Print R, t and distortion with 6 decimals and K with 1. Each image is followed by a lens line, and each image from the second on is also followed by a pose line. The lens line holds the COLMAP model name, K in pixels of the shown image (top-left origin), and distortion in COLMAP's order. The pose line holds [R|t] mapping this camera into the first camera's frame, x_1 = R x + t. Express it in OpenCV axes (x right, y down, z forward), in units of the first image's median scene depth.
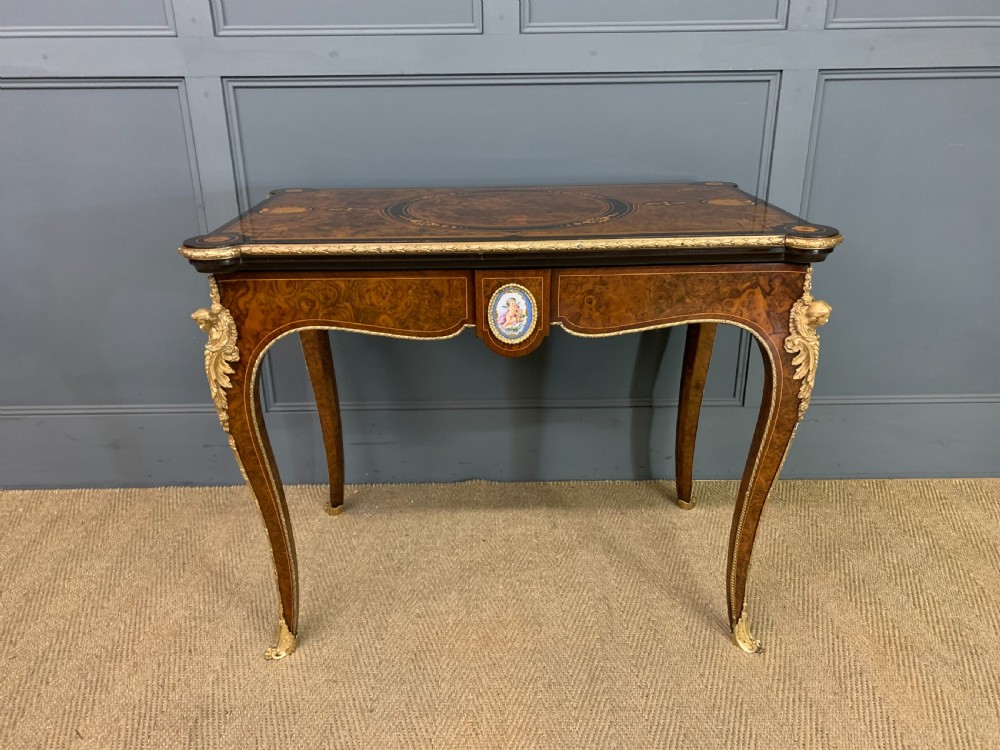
lens RADIAL K [[785.7, 0, 502.6], [0, 785.7, 363.0], [0, 0, 1]] dist [0.007268, 0.003042]
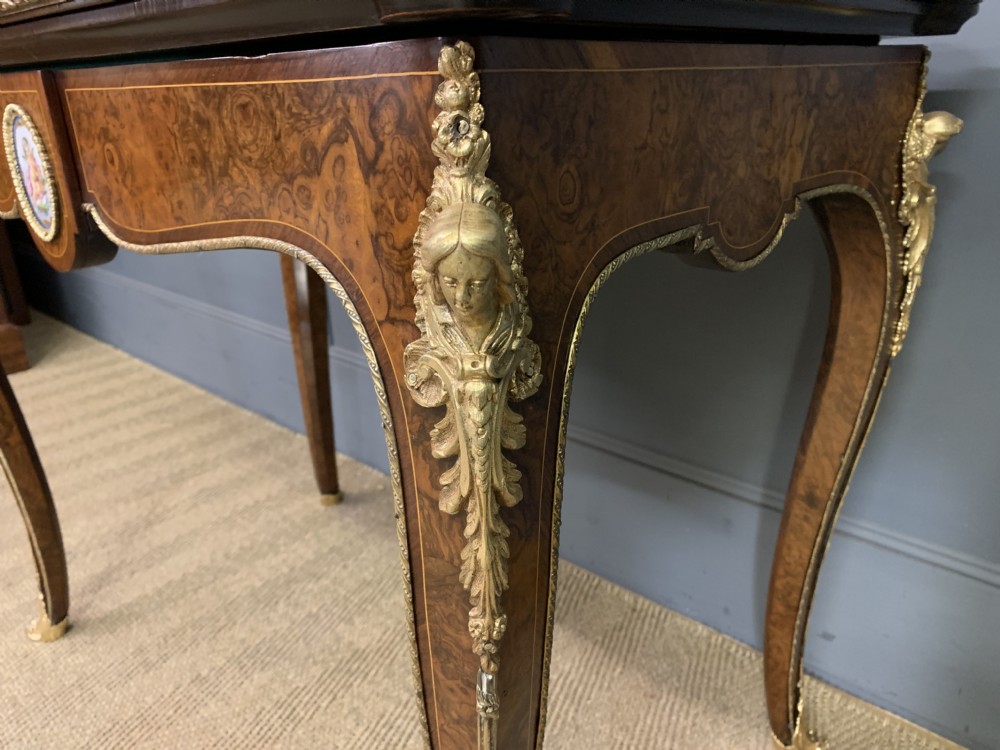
lens RADIAL K [[785.7, 0, 468.0], [0, 785.7, 365.2], [0, 0, 1]] dist [0.007268, 0.003042]
pose [[0.753639, 0.232484, -0.614800, 0.436414], [-0.229585, 0.969552, 0.085201, -0.042263], [0.615889, 0.076938, 0.784067, 0.654614]]
